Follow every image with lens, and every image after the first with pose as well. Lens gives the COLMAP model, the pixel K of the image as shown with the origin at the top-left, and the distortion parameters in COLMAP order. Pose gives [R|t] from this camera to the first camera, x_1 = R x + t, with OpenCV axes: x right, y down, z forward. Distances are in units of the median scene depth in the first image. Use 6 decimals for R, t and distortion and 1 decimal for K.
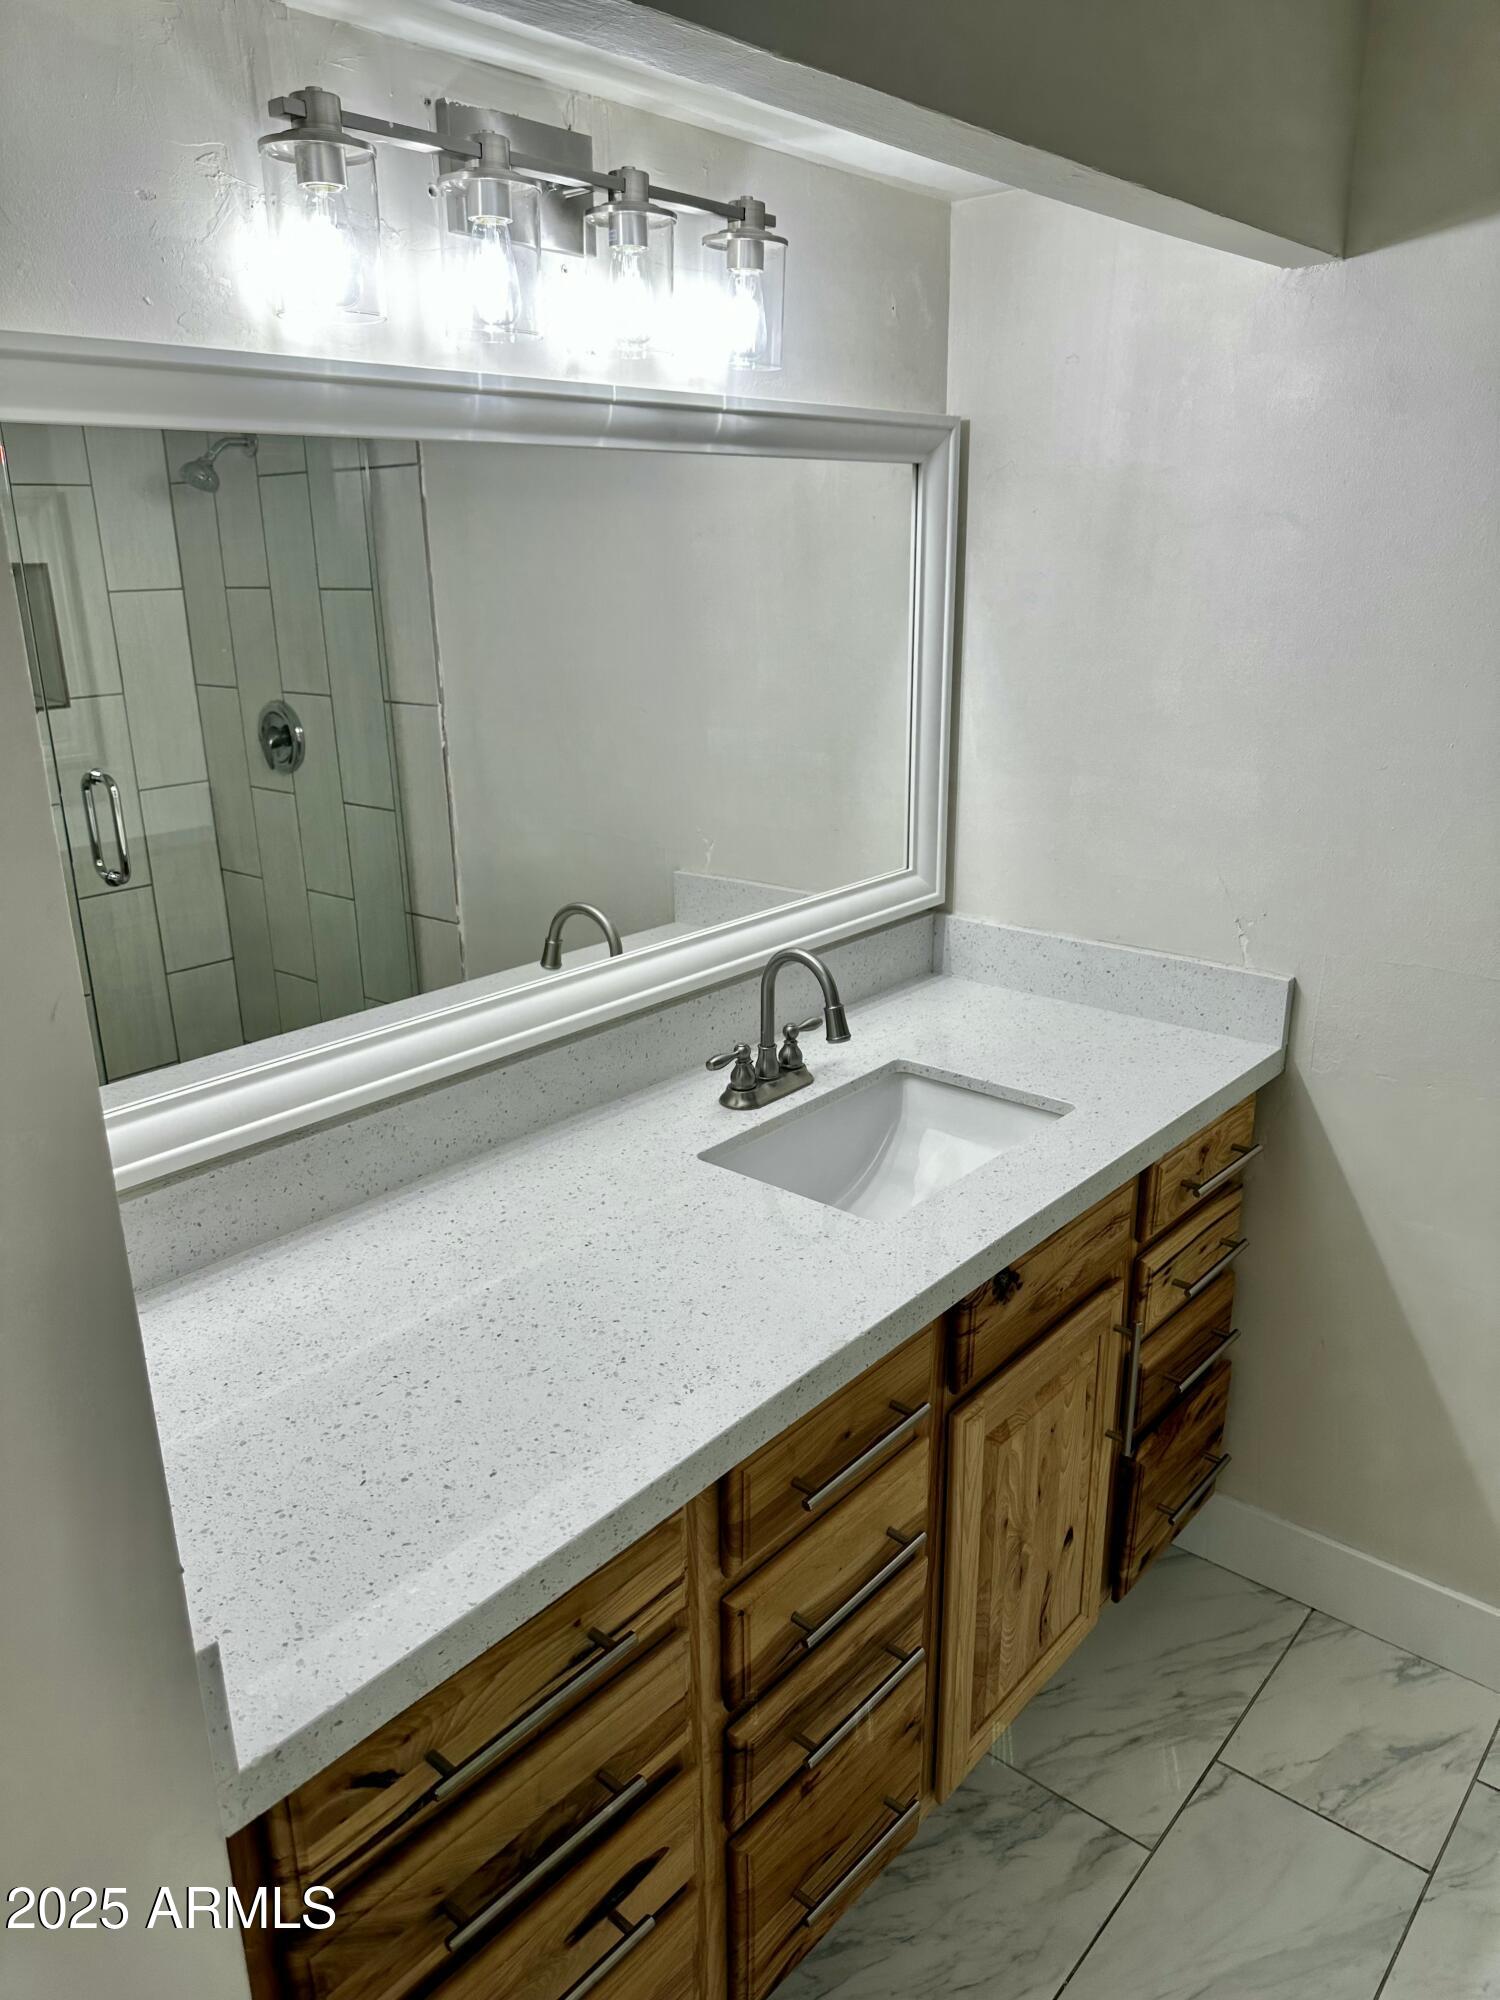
lens RADIAL K [[1378.4, 0, 840.7], [0, 1378.4, 1022.7], [0, 0, 1]] dist [0.051850, -0.088468]
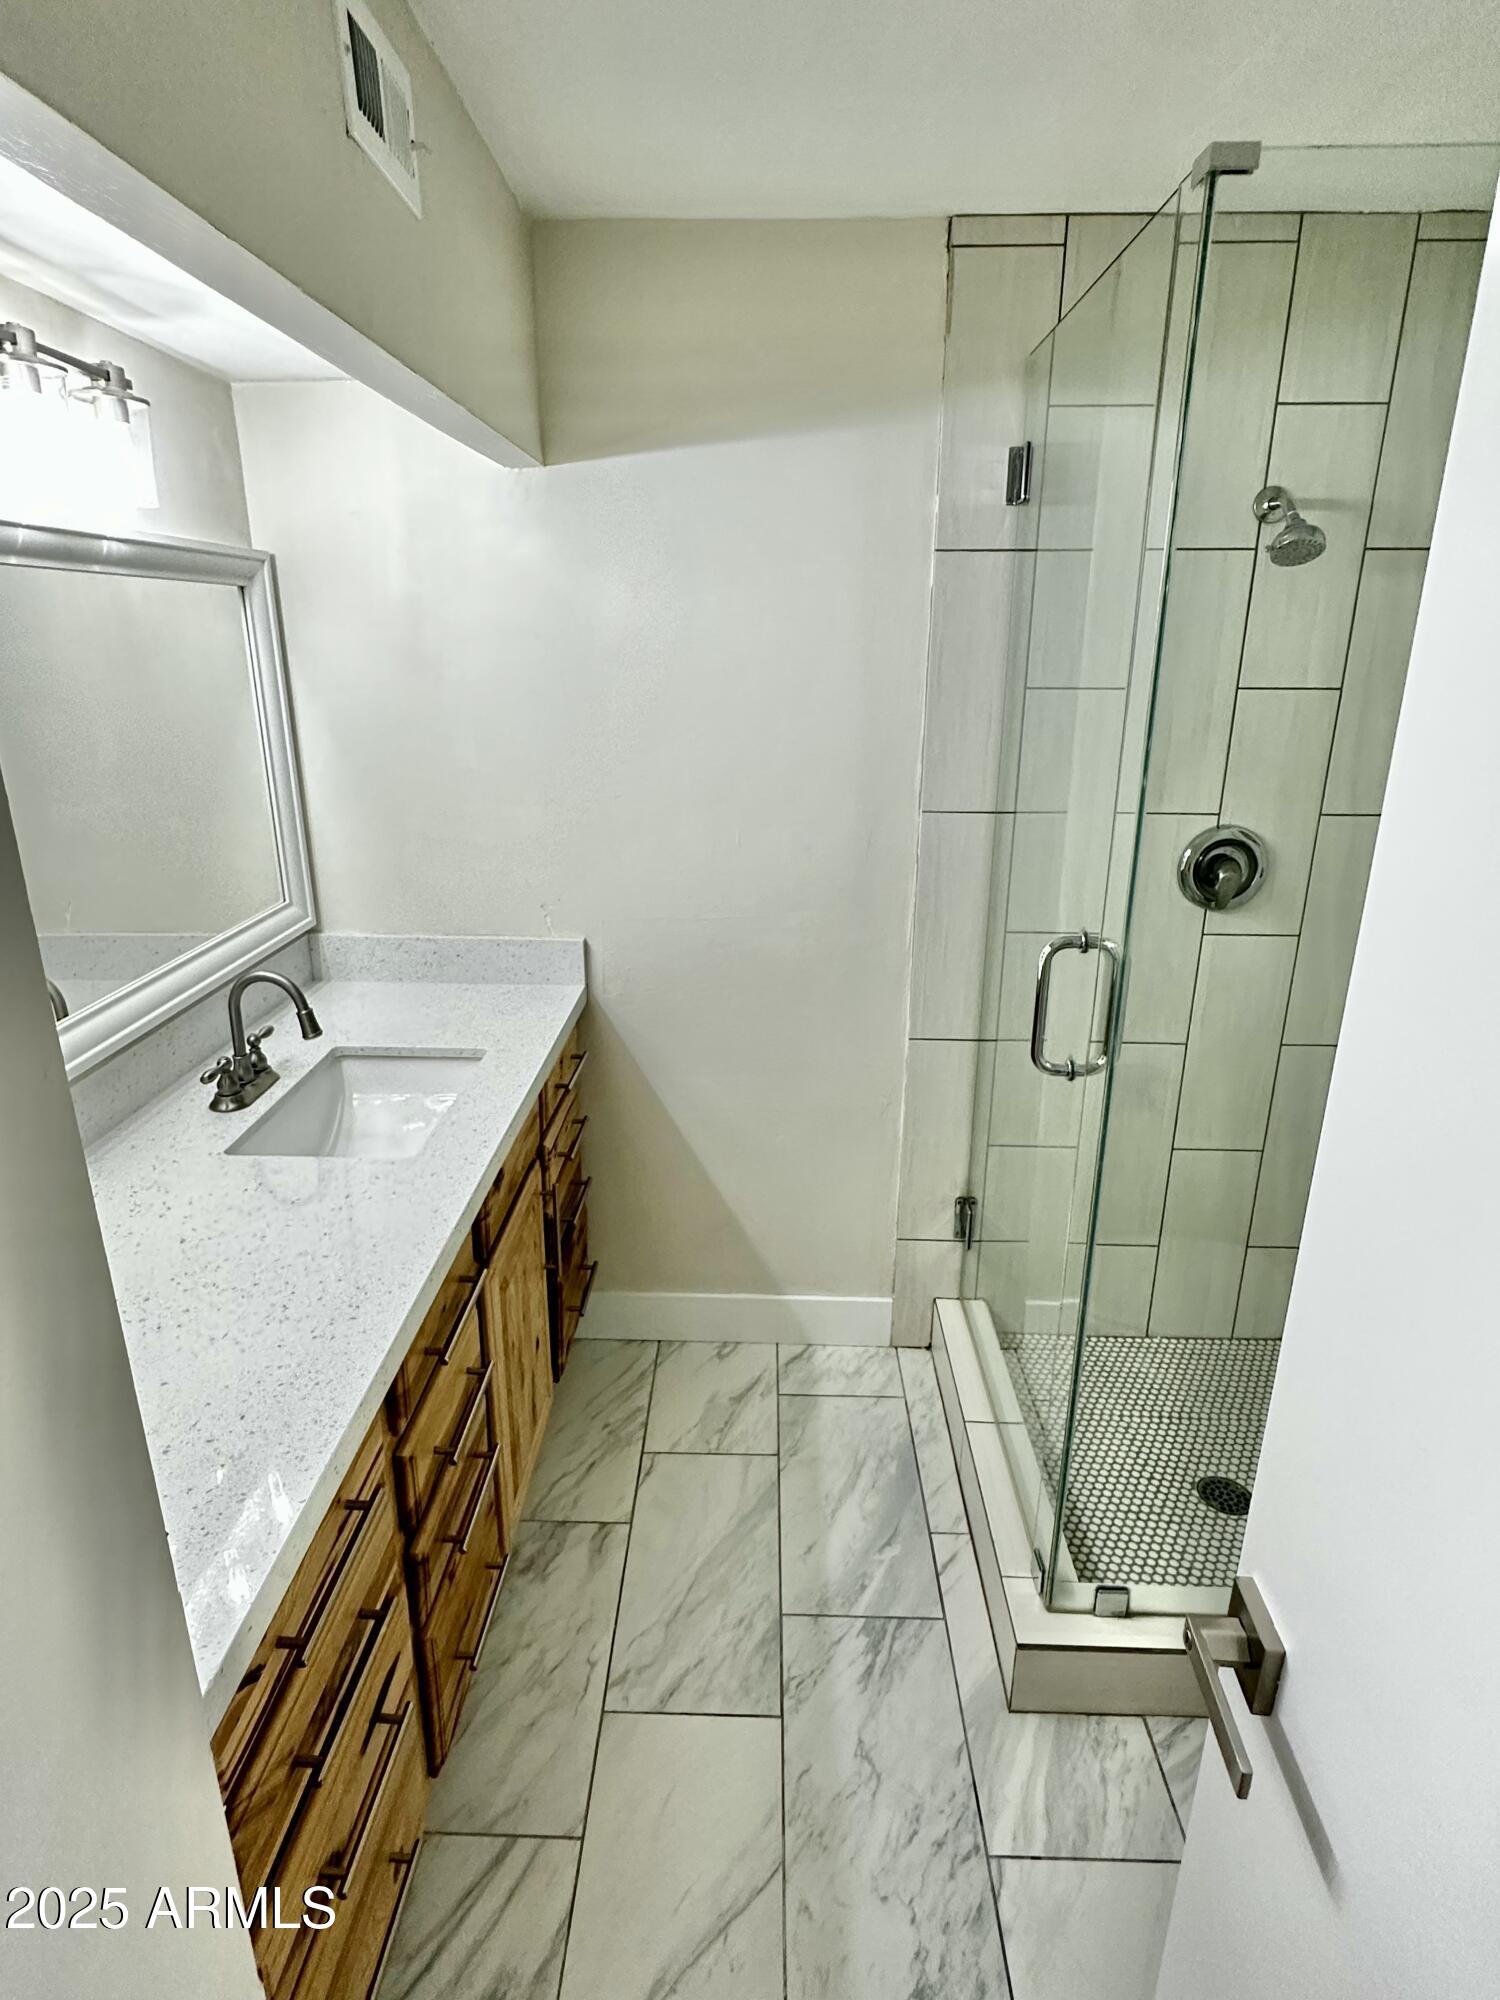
lens RADIAL K [[1037.6, 0, 750.8], [0, 1037.6, 996.3], [0, 0, 1]] dist [-0.001159, 0.006368]
pose [[0.786890, -0.186705, 0.588172, -0.223692], [0.185507, 0.980615, 0.063098, -0.009081], [-0.588551, 0.059459, 0.806271, -0.016328]]
